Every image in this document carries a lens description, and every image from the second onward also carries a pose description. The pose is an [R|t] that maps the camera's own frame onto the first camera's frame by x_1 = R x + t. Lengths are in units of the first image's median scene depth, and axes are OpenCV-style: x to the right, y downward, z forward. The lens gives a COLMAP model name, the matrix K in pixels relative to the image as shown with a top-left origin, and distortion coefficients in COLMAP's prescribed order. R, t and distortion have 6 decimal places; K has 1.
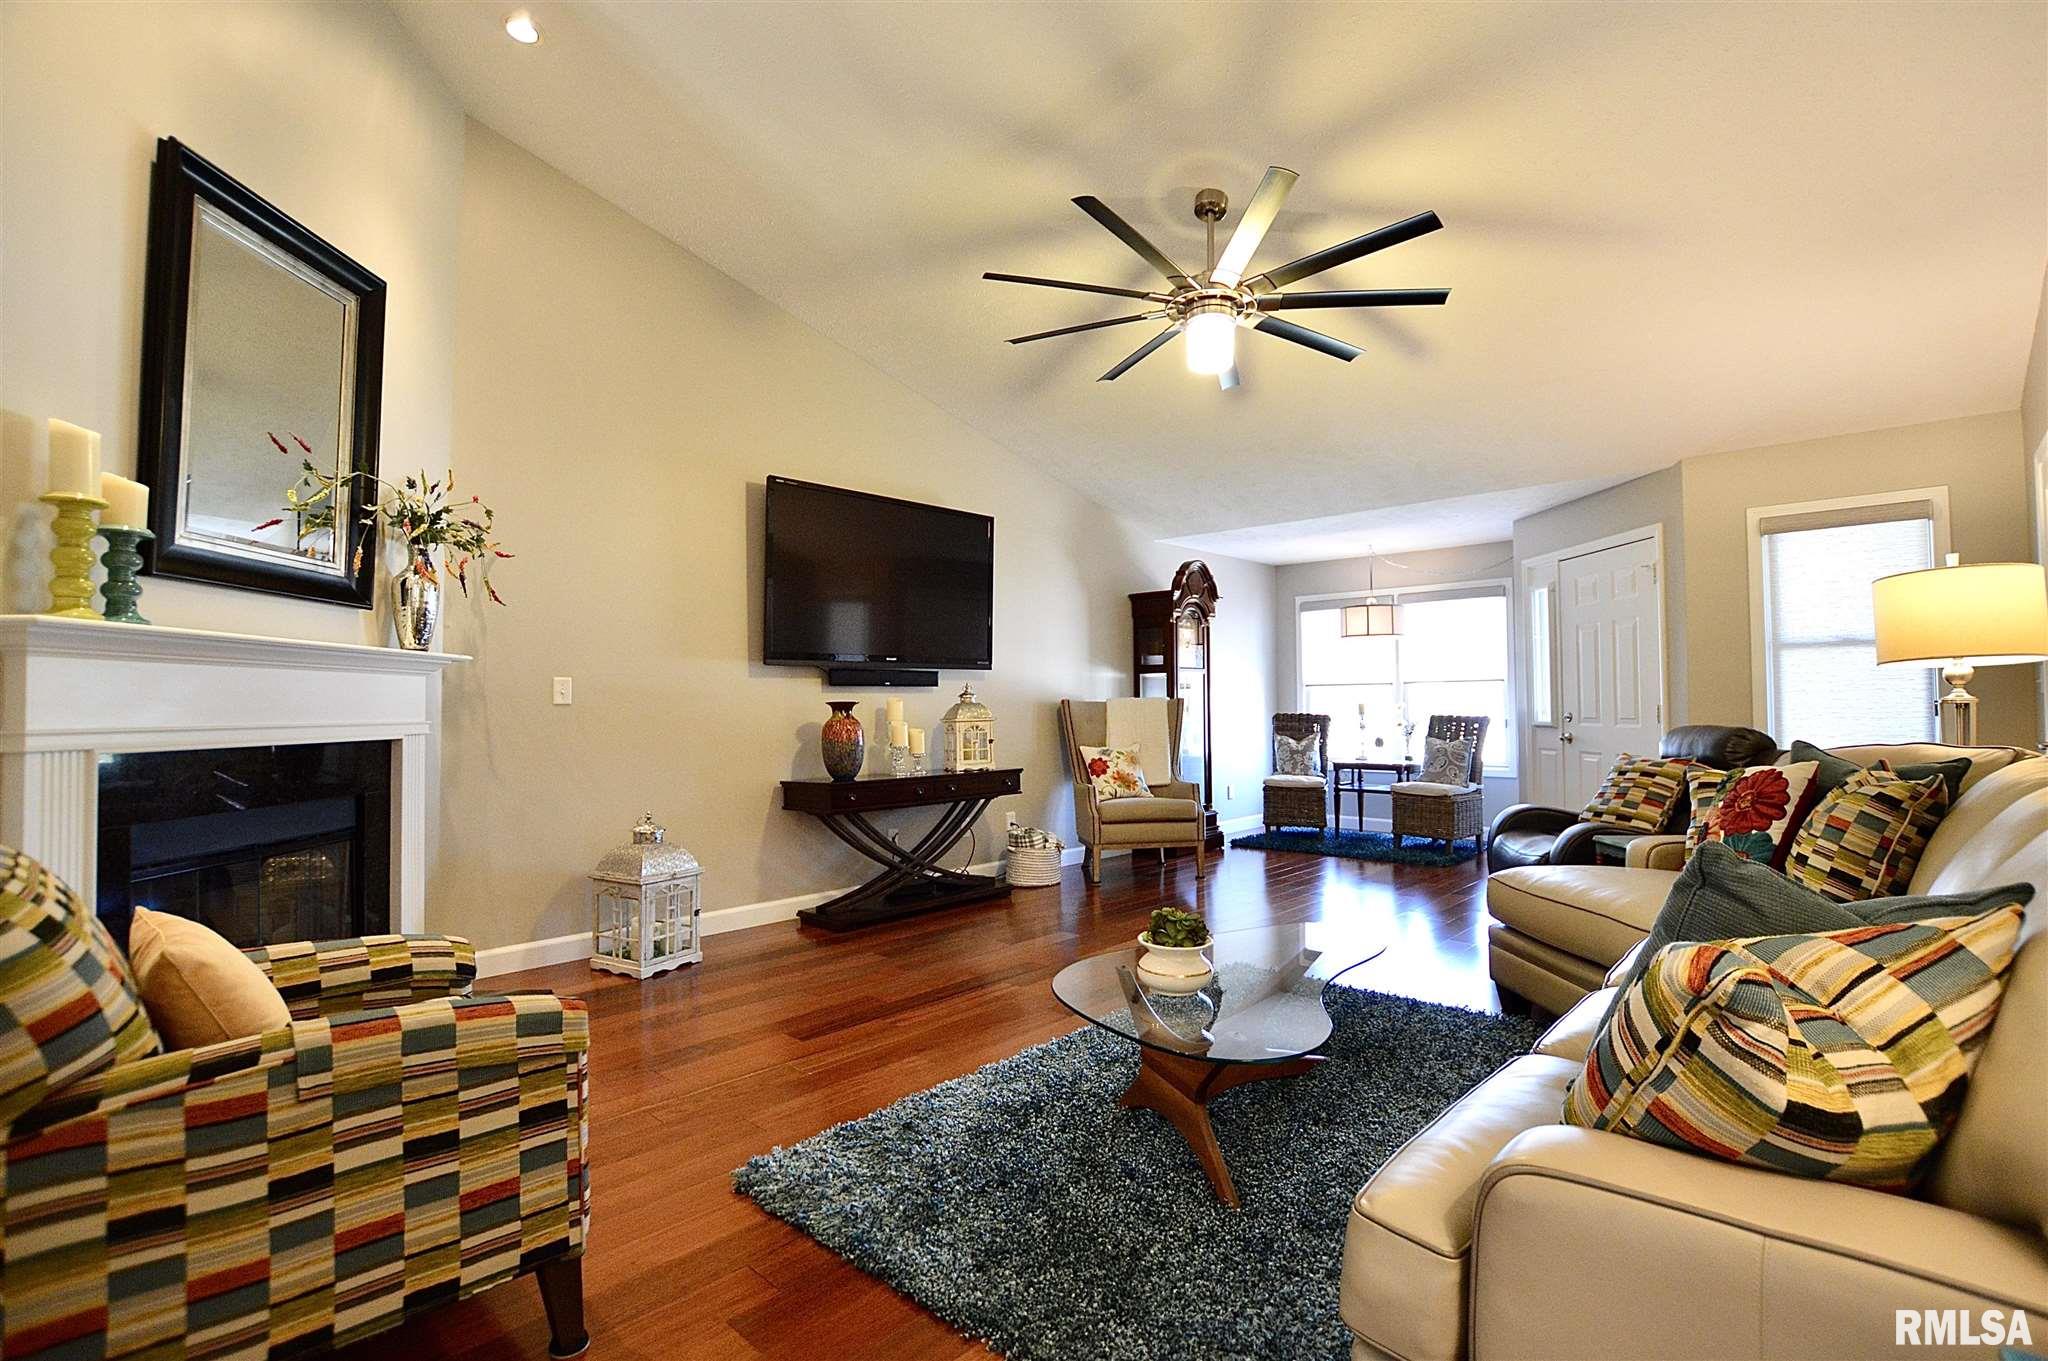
lens RADIAL K [[927.1, 0, 1036.5], [0, 927.1, 681.0], [0, 0, 1]] dist [-0.029529, 0.001805]
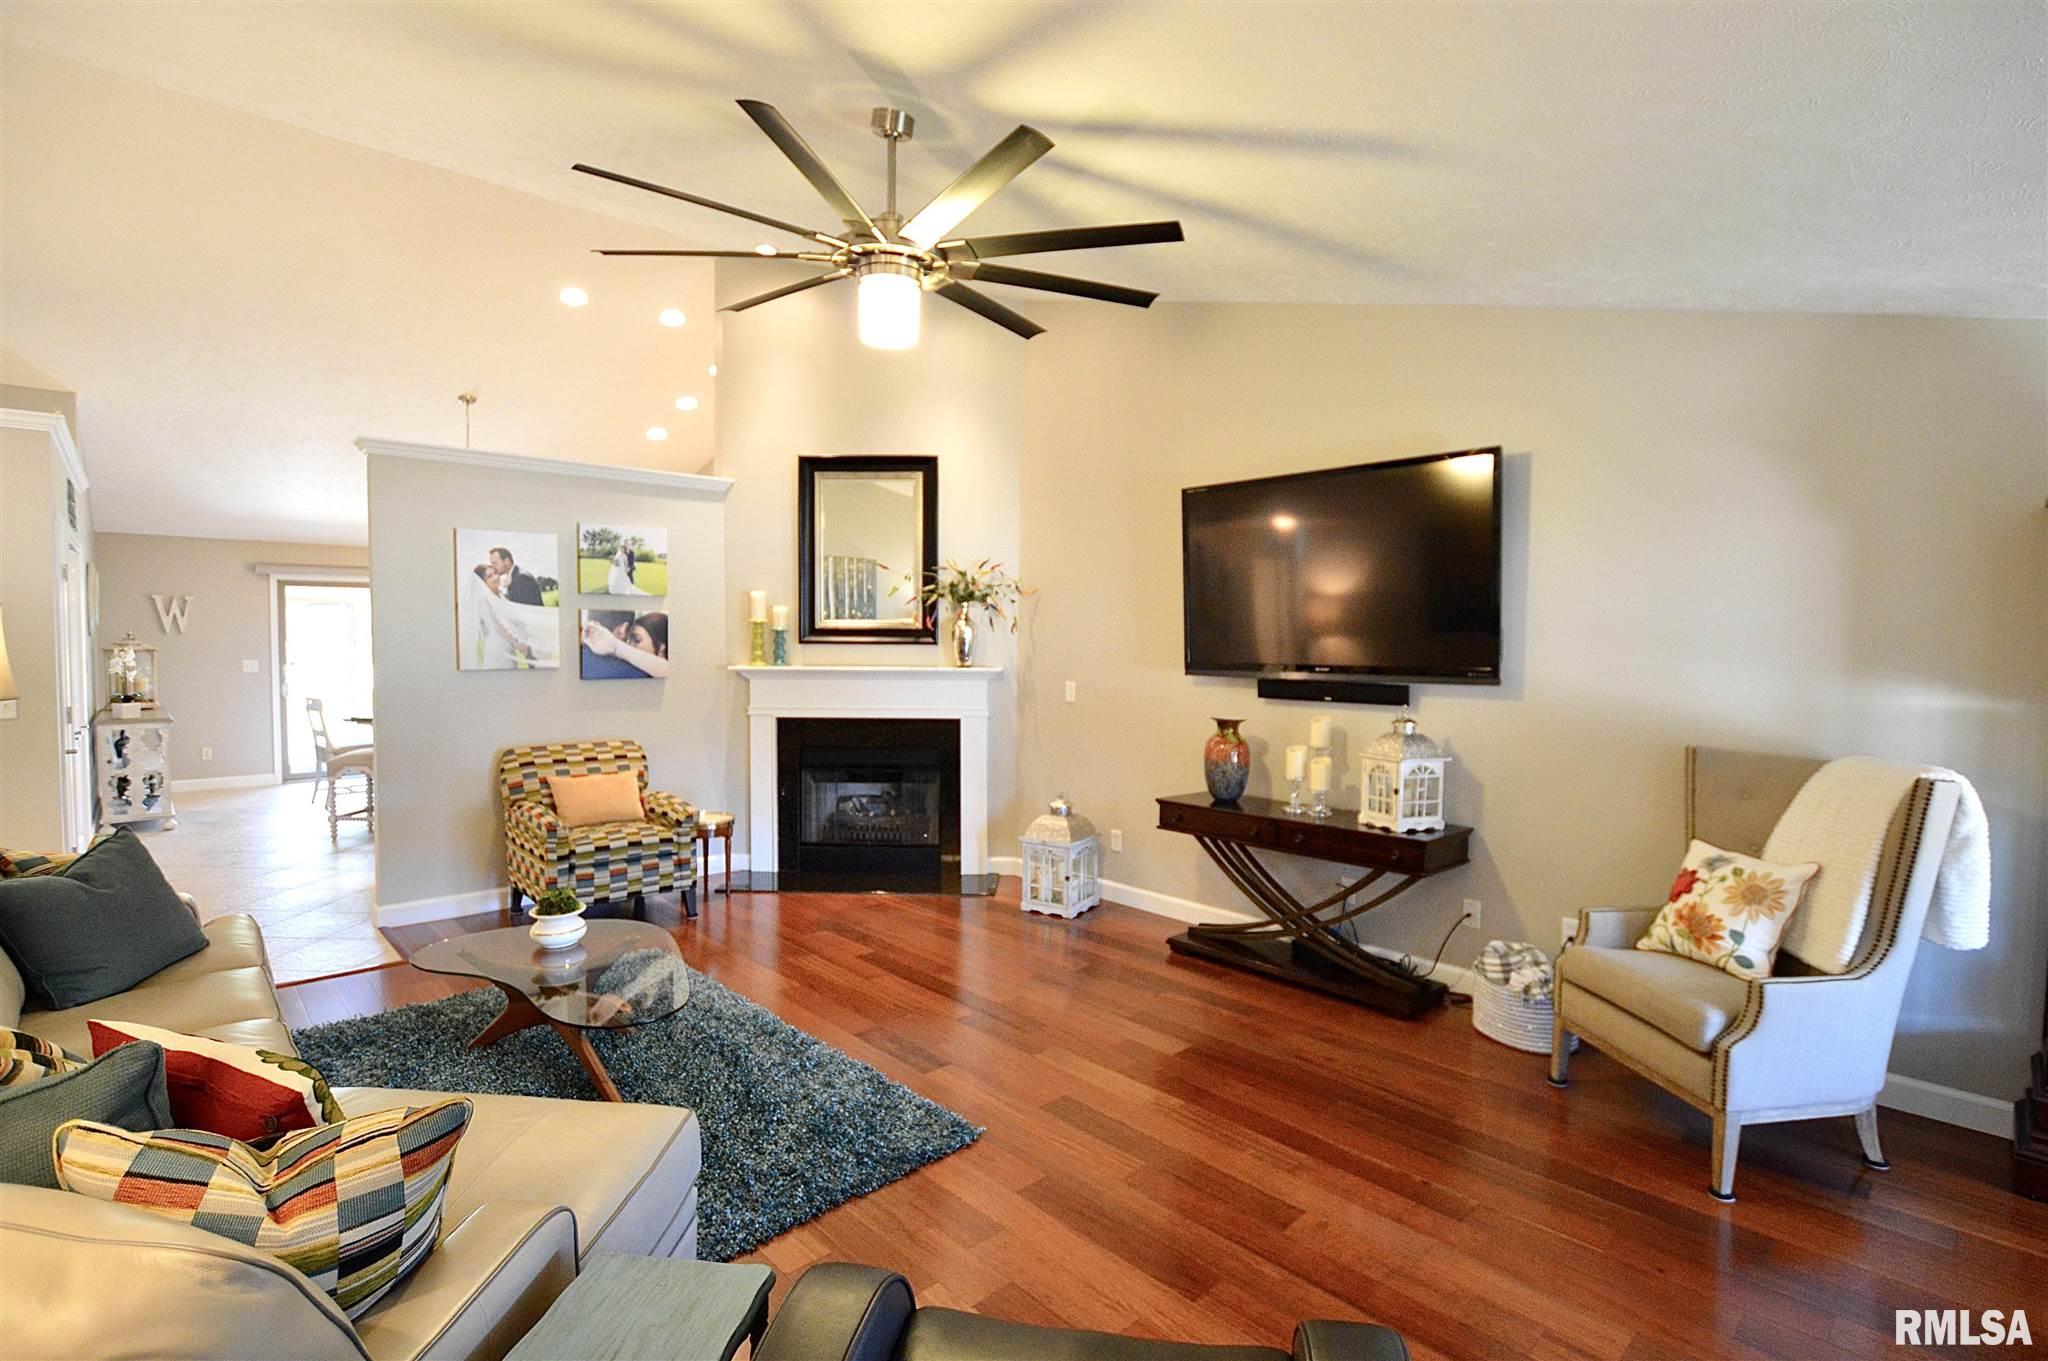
lens RADIAL K [[927.1, 0, 1008.5], [0, 927.1, 669.4], [0, 0, 1]] dist [-0.029529, 0.001805]
pose [[-0.039009, 0.048409, -0.998066, 0.993022], [0.028640, 0.998470, 0.047309, -0.104717], [0.998828, -0.026739, -0.040336, 1.124668]]
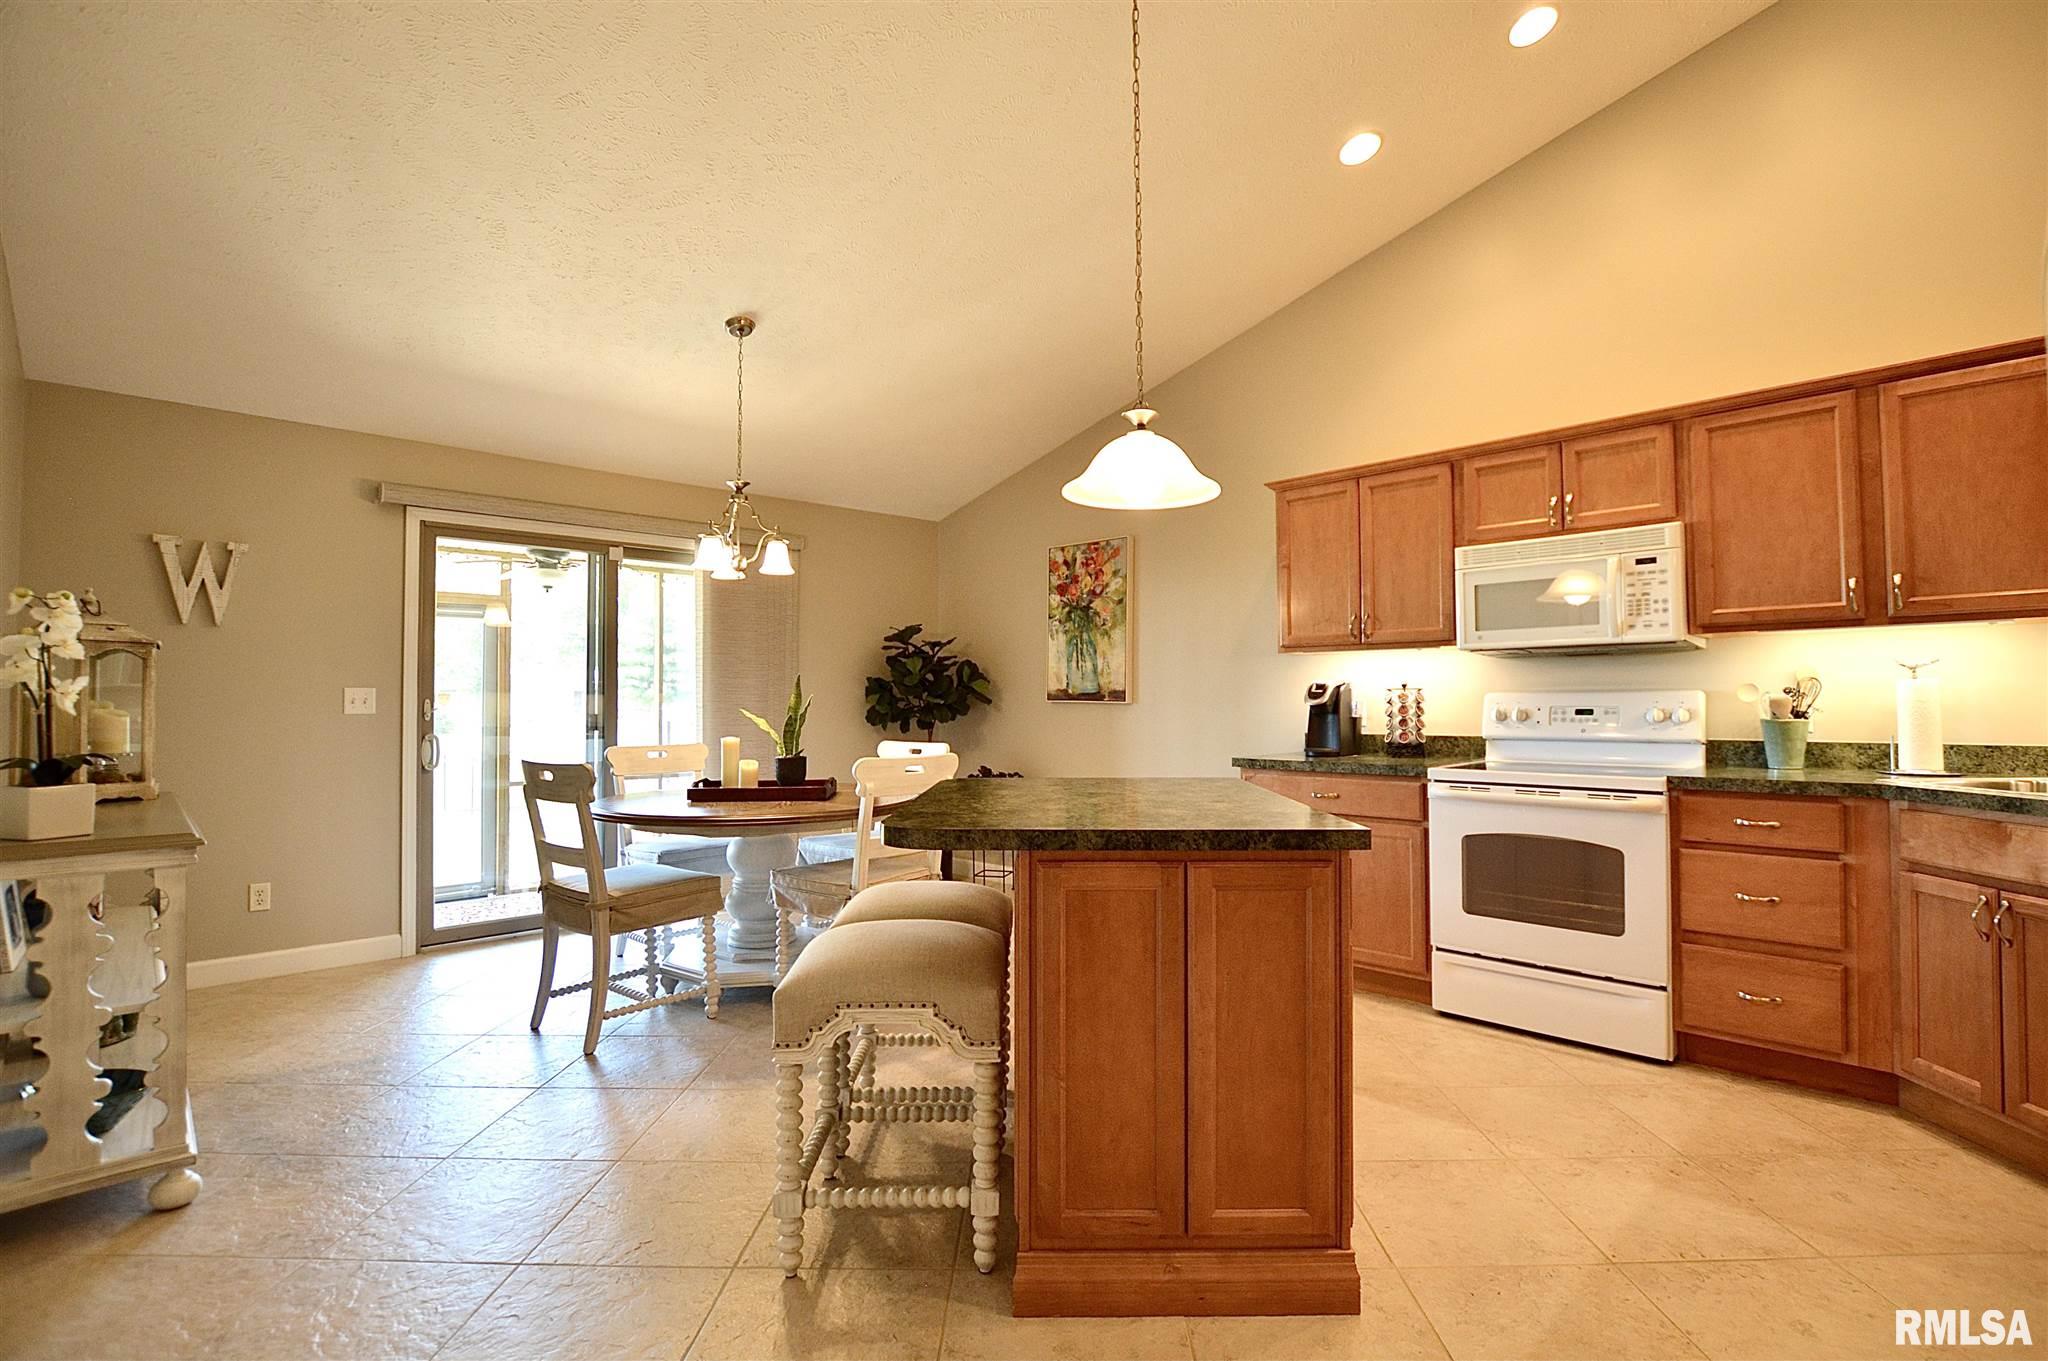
lens RADIAL K [[927.1, 0, 1034.5], [0, 927.1, 677.2], [0, 0, 1]] dist [-0.029529, 0.001805]
pose [[-0.023676, -0.019501, -0.999529, -0.382555], [0.037271, 0.999097, -0.020376, -0.023999], [0.999025, -0.037736, -0.022927, -0.280334]]
